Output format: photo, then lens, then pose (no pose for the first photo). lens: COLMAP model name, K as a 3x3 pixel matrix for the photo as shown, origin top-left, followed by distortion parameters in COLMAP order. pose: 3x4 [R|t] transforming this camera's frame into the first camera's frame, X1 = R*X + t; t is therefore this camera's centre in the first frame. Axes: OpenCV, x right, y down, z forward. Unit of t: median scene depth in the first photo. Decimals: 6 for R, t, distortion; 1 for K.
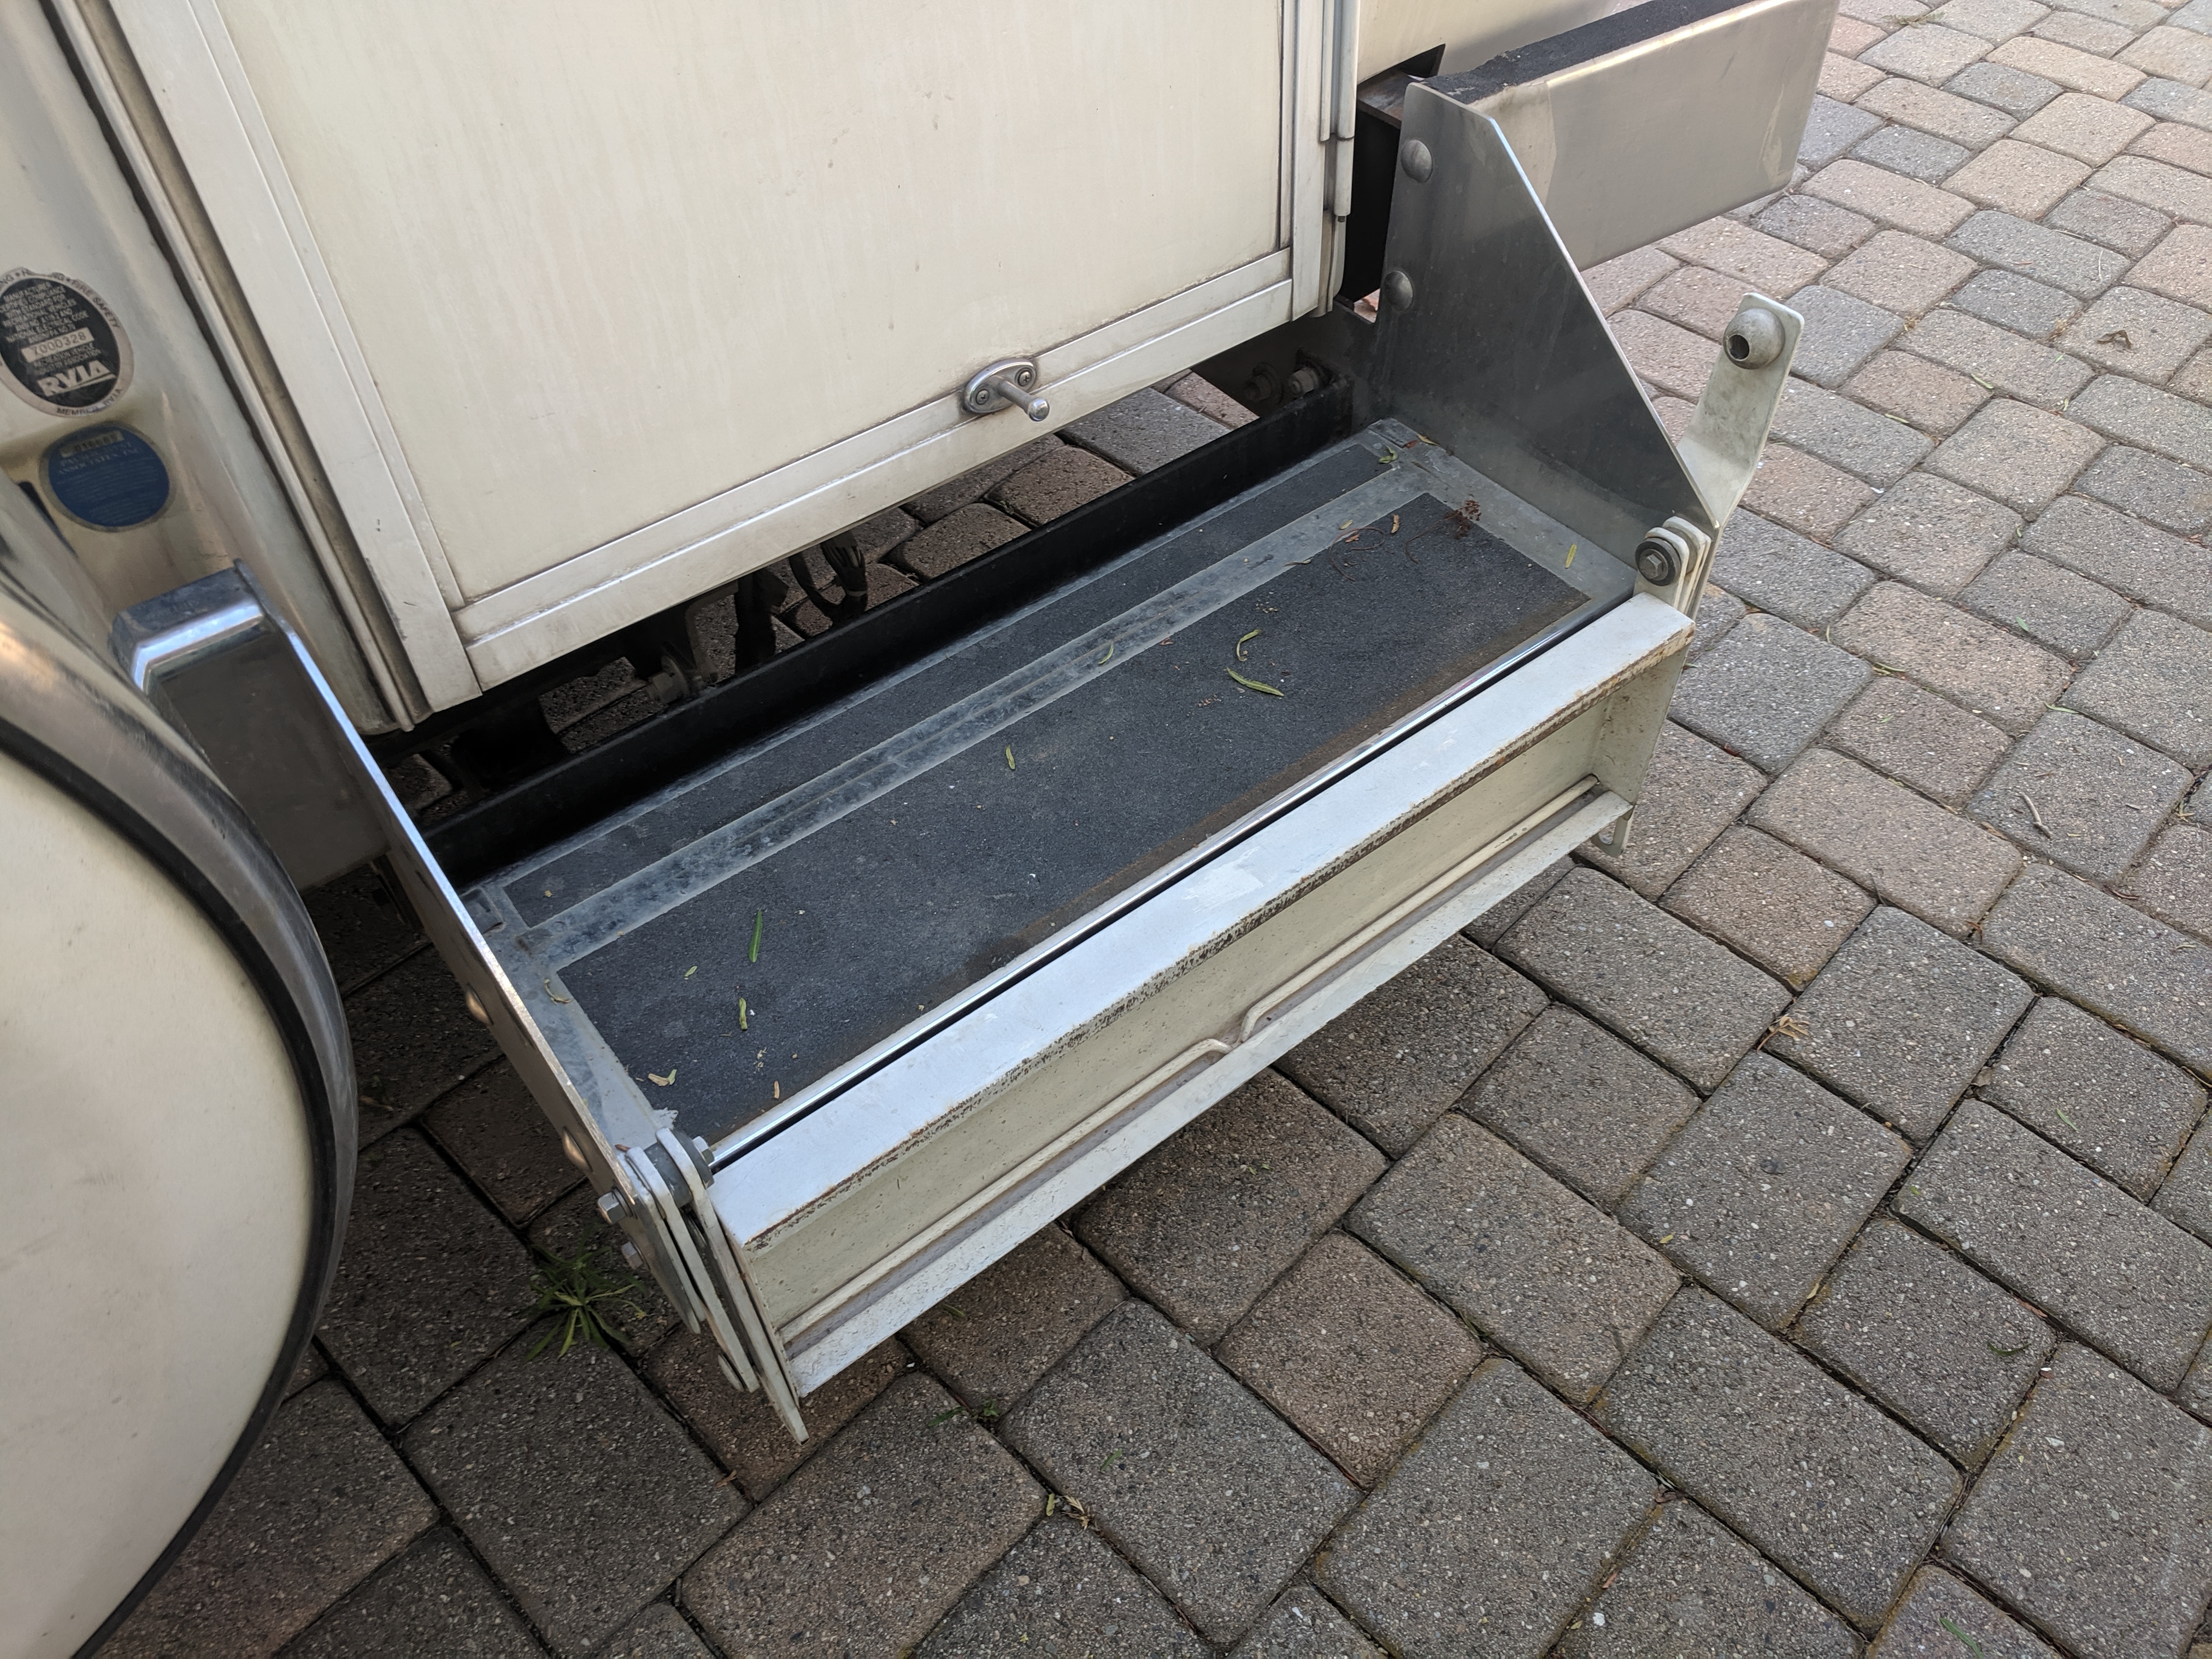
lens RADIAL K [[1684.2, 0, 1110.1], [0, 1684.2, 760.6], [0, 0, 1]] dist [-0.009532, 0.034268]
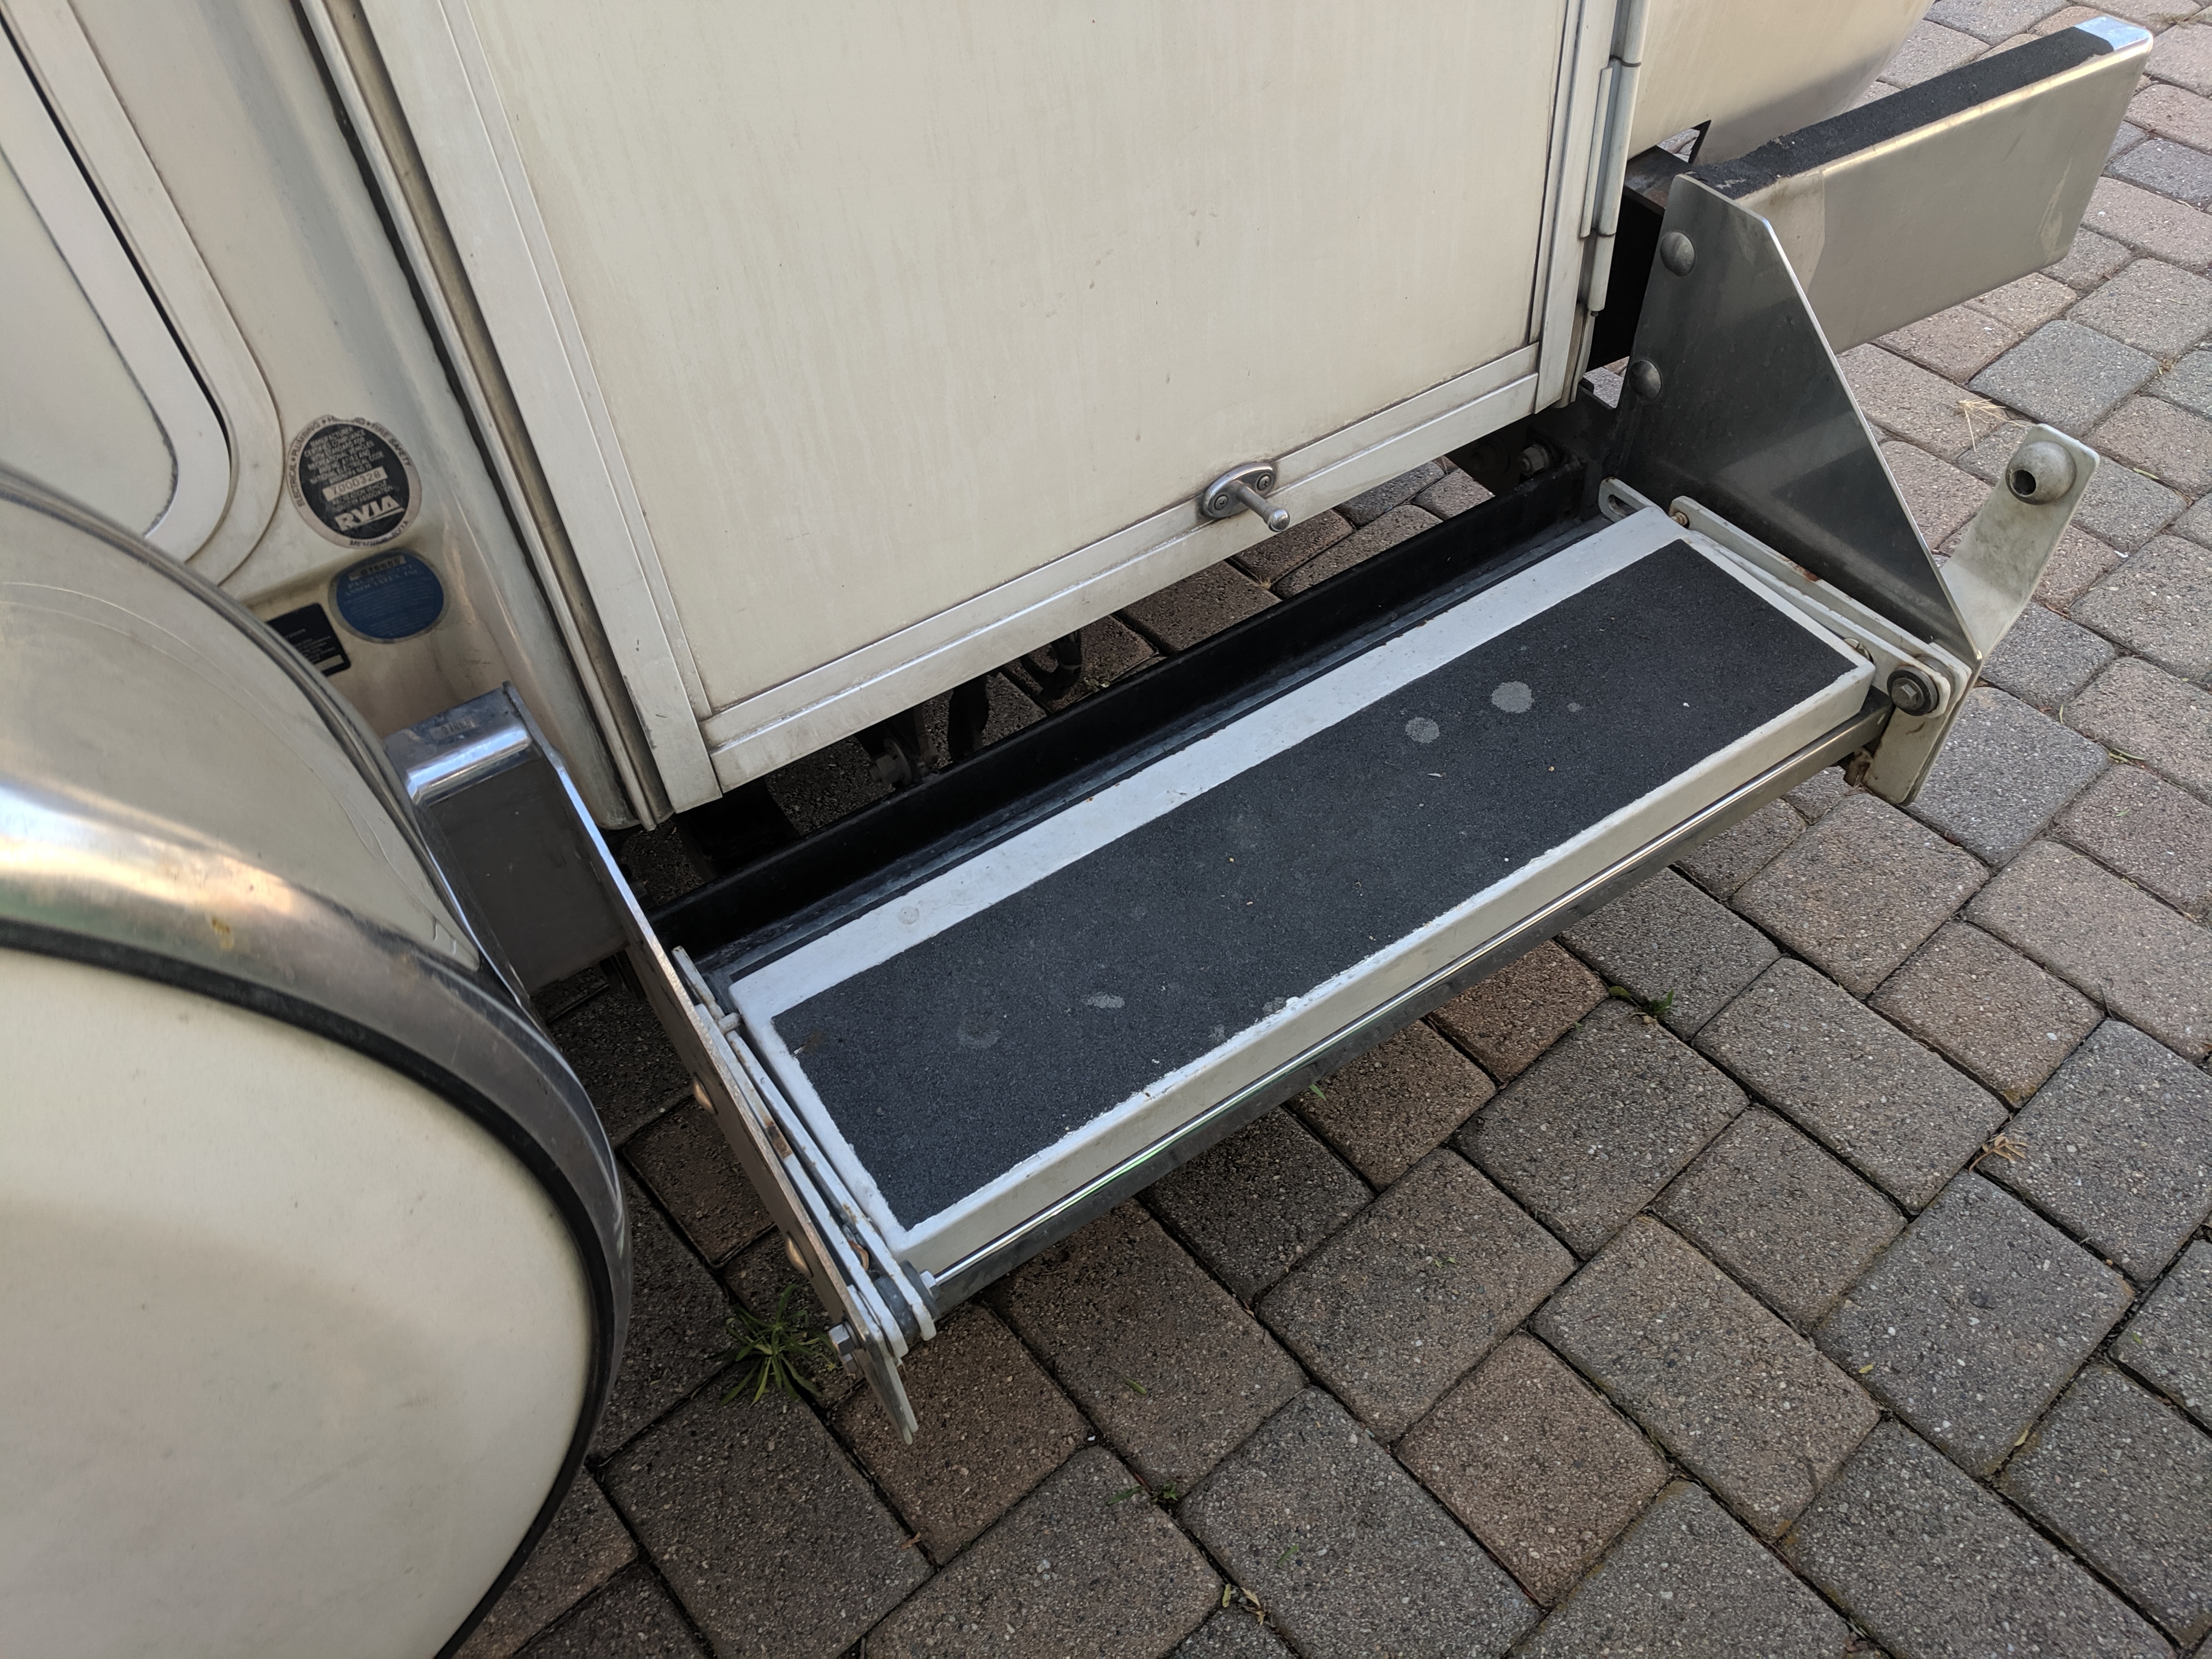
lens RADIAL K [[1684.2, 0, 1110.1], [0, 1684.2, 760.6], [0, 0, 1]] dist [-0.009532, 0.034268]
pose [[0.995542, 0.051800, -0.078826, -0.049460], [-0.048672, 0.997969, 0.041102, -0.091895], [0.080795, -0.037082, 0.996041, 0.007264]]
